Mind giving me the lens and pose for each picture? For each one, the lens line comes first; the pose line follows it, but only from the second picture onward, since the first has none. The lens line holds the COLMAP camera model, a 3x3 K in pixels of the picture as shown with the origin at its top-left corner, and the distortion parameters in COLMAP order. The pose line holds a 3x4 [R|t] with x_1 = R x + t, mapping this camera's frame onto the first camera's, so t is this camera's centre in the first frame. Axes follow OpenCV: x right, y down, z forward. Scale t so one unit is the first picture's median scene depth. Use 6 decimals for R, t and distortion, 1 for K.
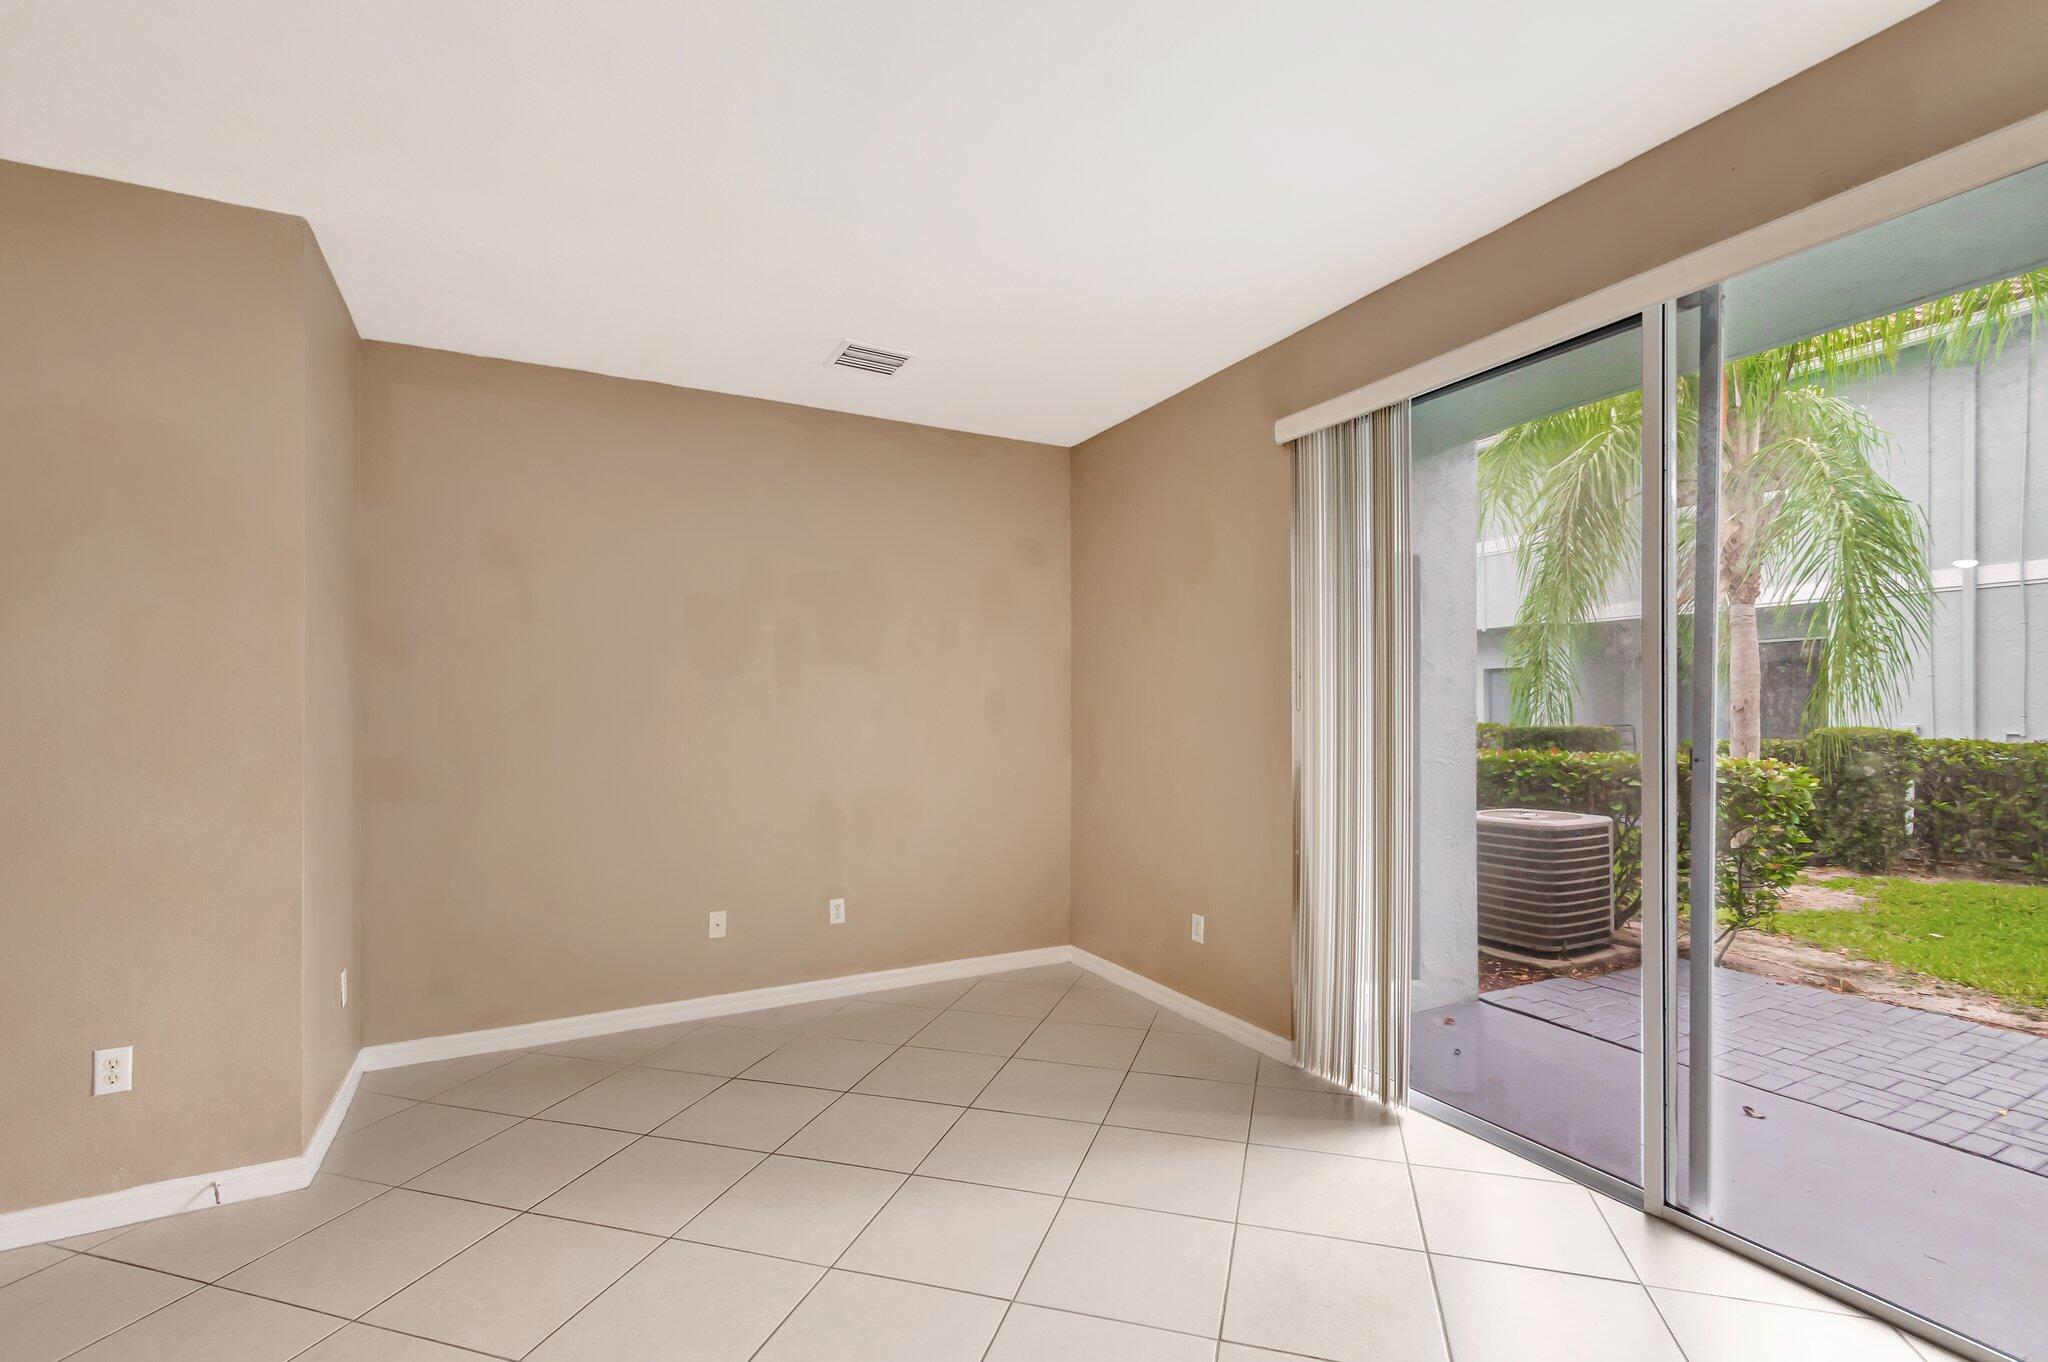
lens RADIAL K [[894.2, 0, 1023.7], [0, 894.2, 723.7], [0, 0, 1]] dist [0.008320, -0.000134]
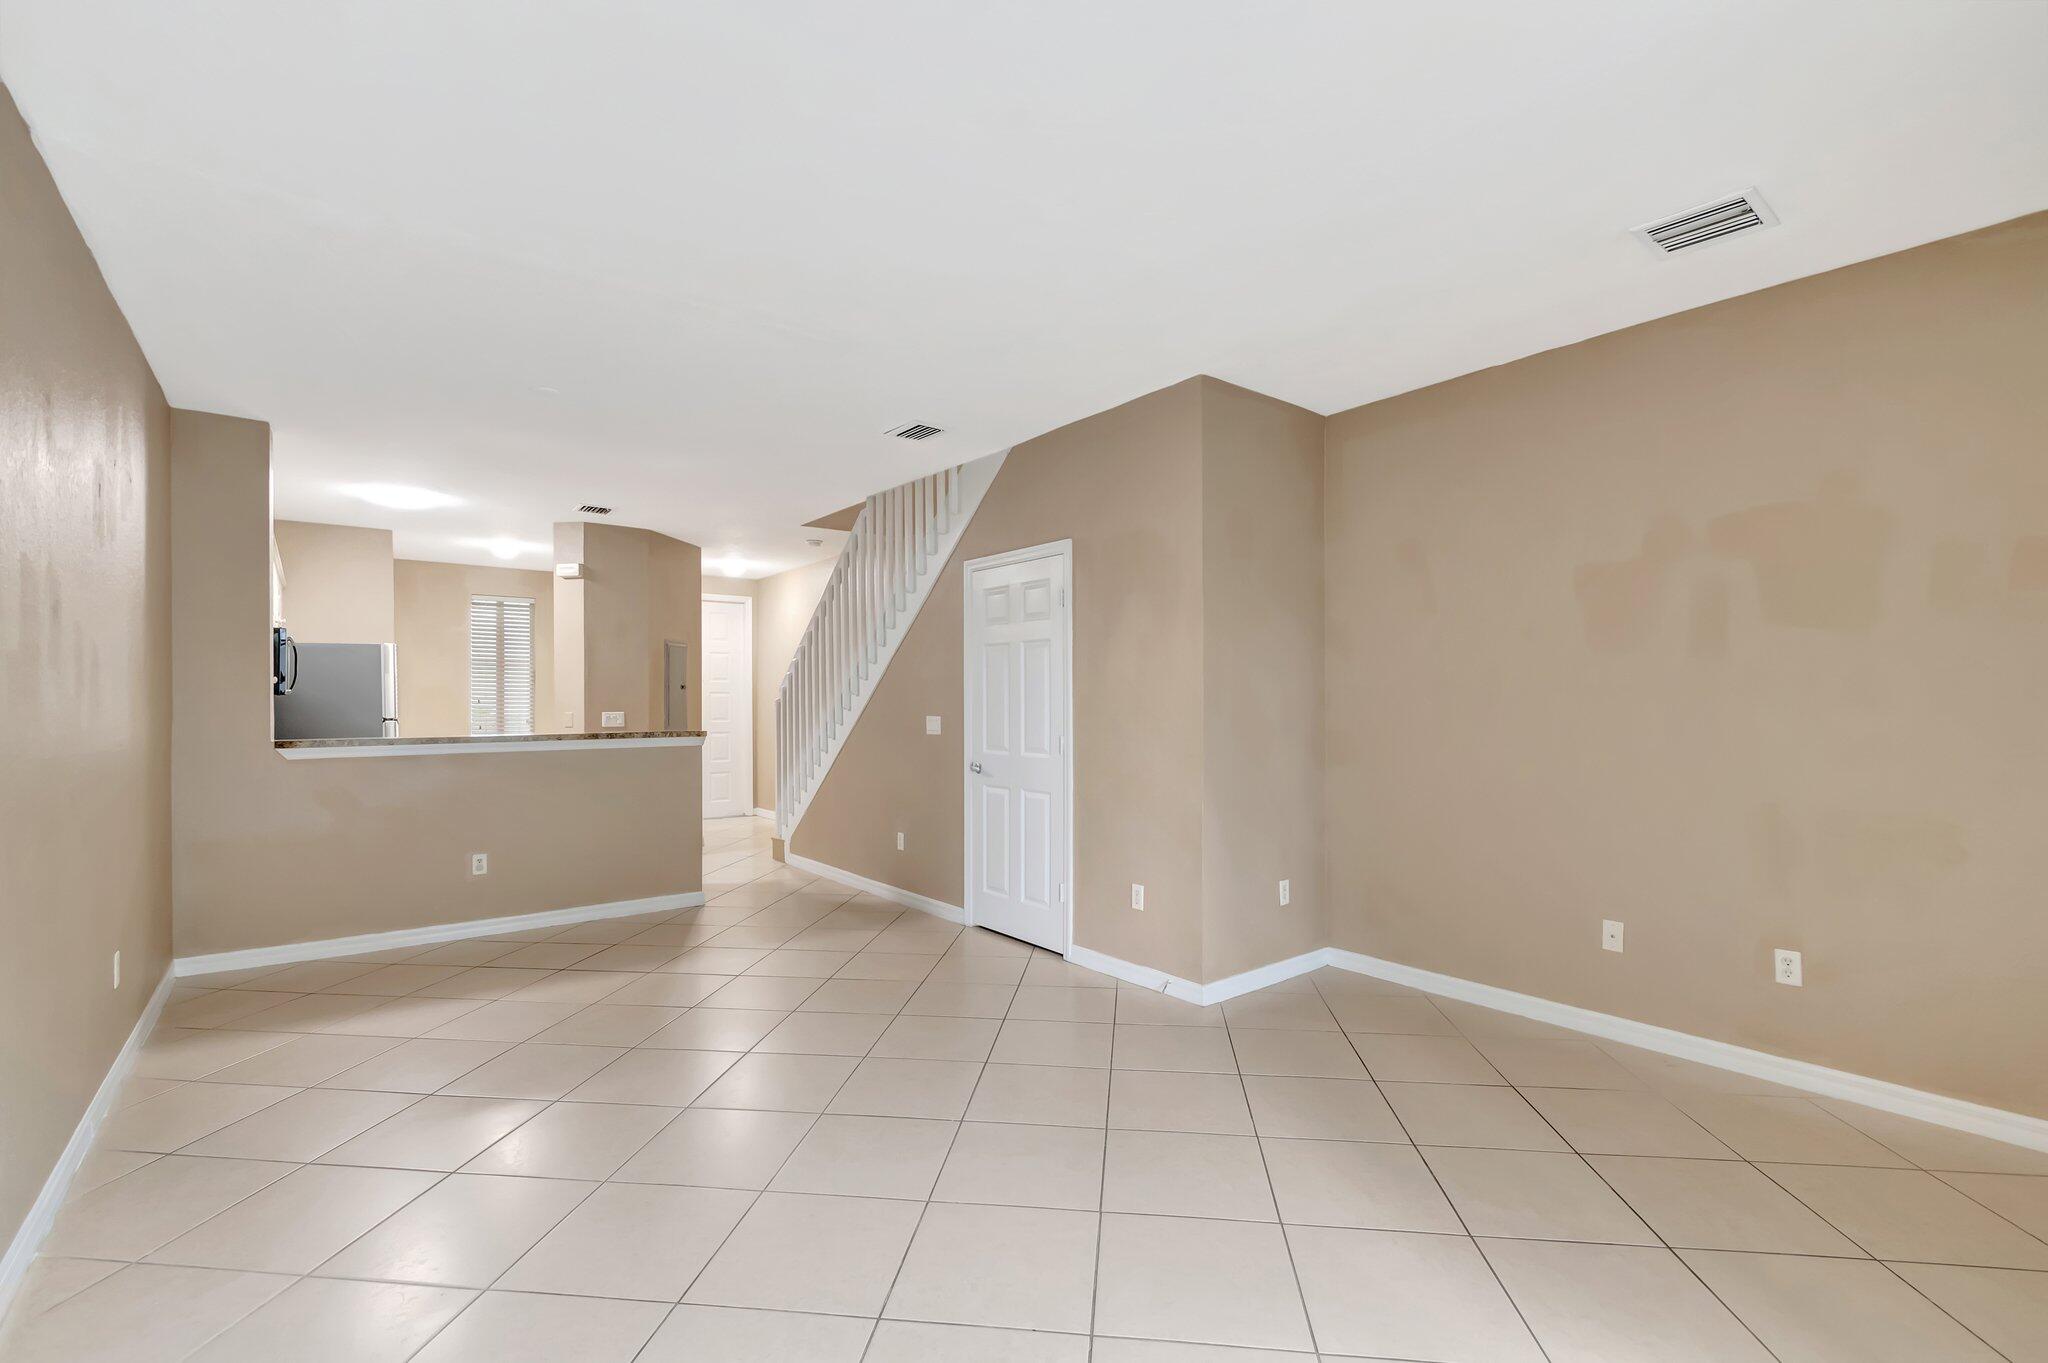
lens RADIAL K [[895.4, 0, 1022.8], [0, 895.4, 700.6], [0, 0, 1]] dist [0.008464, -0.003883]
pose [[0.185255, 0.010205, -0.982637, 0.477279], [-0.003299, 0.999947, 0.009763, -0.015192], [0.982685, 0.001433, 0.185279, 0.307521]]
